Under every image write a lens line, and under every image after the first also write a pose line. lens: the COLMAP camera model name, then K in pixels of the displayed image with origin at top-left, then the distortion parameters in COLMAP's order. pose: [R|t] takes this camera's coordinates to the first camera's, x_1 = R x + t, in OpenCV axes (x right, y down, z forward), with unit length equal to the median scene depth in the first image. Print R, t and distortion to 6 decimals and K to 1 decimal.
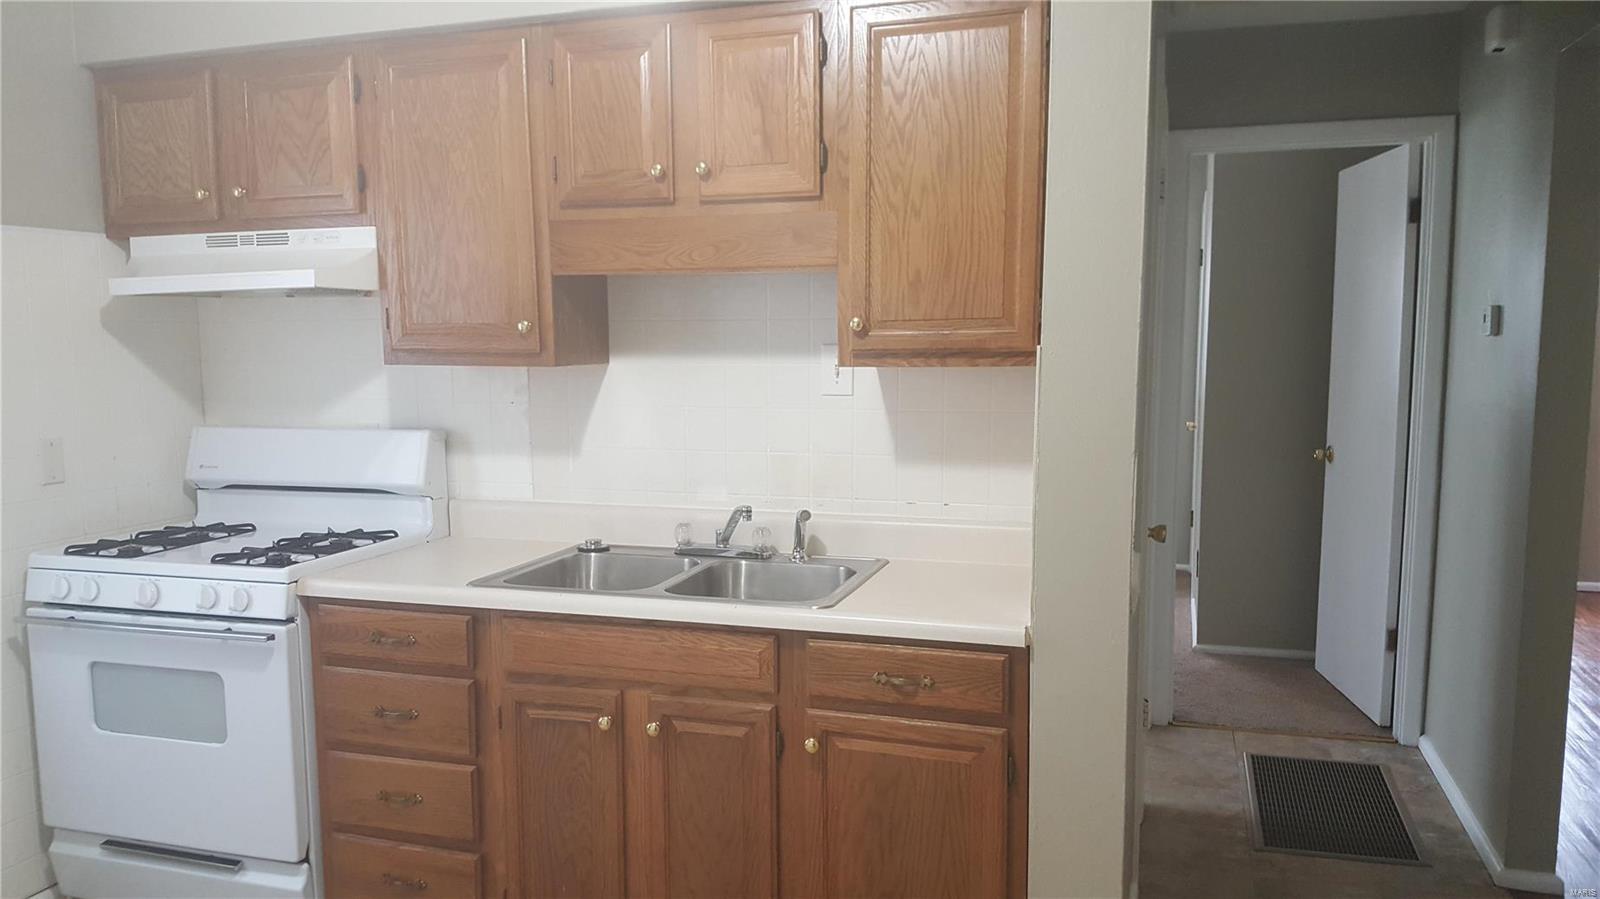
lens RADIAL K [[1218.1, 0, 755.7], [0, 1218.1, 470.0], [0, 0, 1]] dist [0.202867, -0.408600]
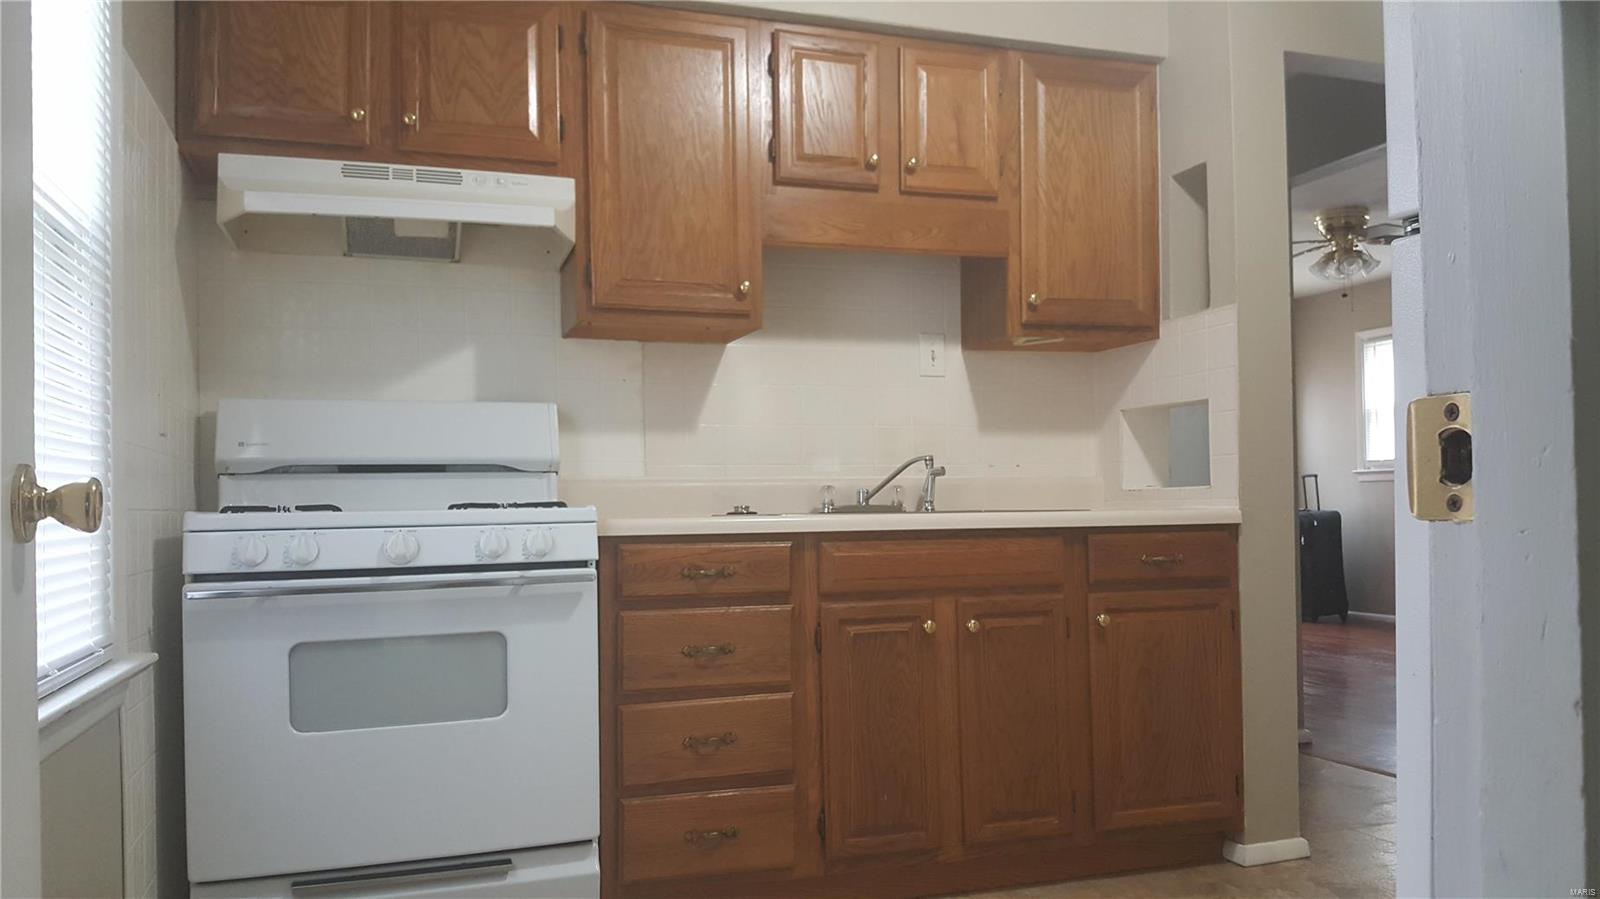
lens RADIAL K [[1206.9, 0, 797.3], [0, 1206.9, 463.1], [0, 0, 1]] dist [0.264123, -0.565739]
pose [[0.793547, 0.018232, 0.608236, -0.788811], [0.074476, 0.989126, -0.126816, 0.169623], [-0.603934, 0.145934, 0.783561, 0.175446]]
